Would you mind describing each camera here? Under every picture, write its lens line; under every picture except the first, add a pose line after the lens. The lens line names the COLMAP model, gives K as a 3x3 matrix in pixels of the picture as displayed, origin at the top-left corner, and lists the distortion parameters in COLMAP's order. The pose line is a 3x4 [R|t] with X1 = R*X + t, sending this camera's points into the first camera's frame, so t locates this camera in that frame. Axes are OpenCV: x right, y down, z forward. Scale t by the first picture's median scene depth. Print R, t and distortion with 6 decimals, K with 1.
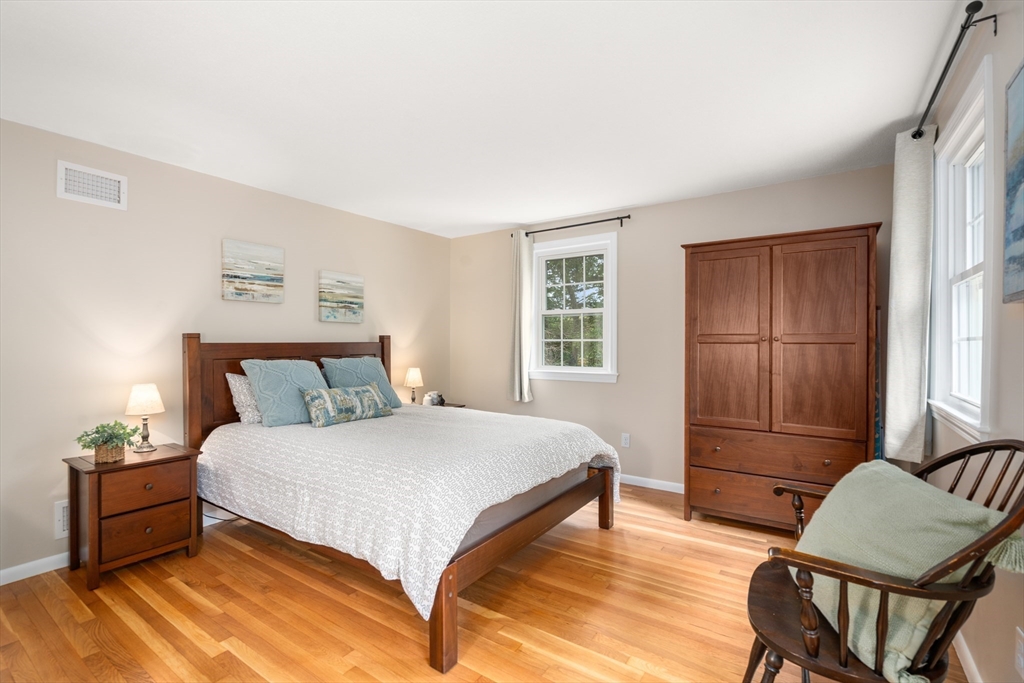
lens RADIAL K [[479.1, 0, 512.7], [0, 479.1, 344.0], [0, 0, 1]] dist [0.000332, 0.000443]
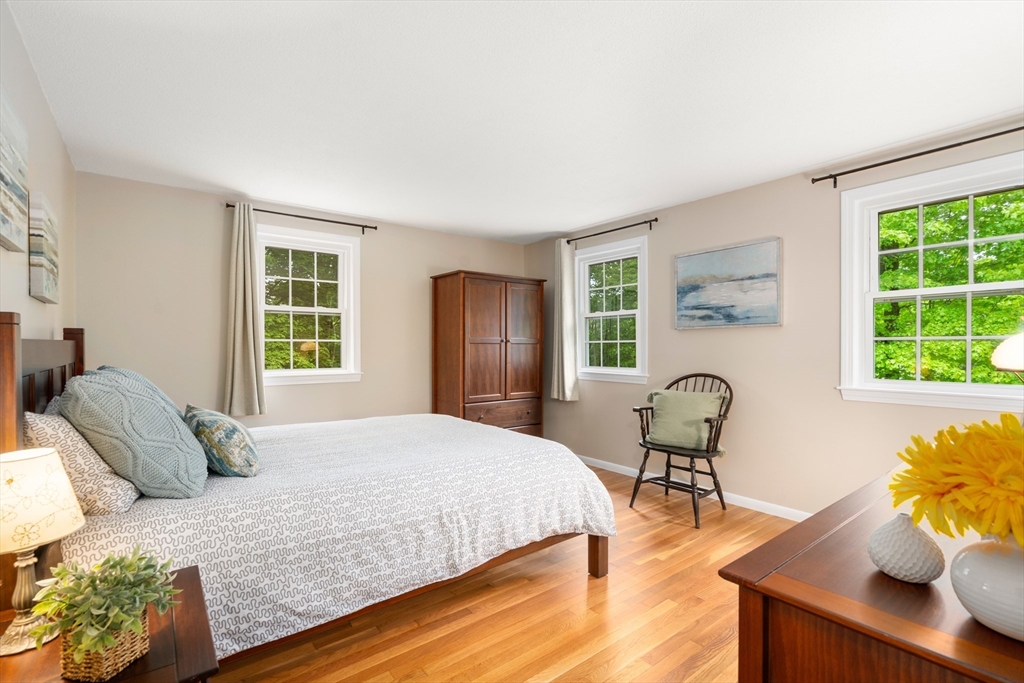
lens RADIAL K [[479.1, 0, 513.3], [0, 479.1, 341.5], [0, 0, 1]] dist [0.000332, 0.000443]
pose [[0.277061, 0.006142, 0.960833, -1.002530], [0.001834, 0.999974, -0.006921, 0.001558], [-0.960851, 0.003680, 0.277042, 0.544913]]
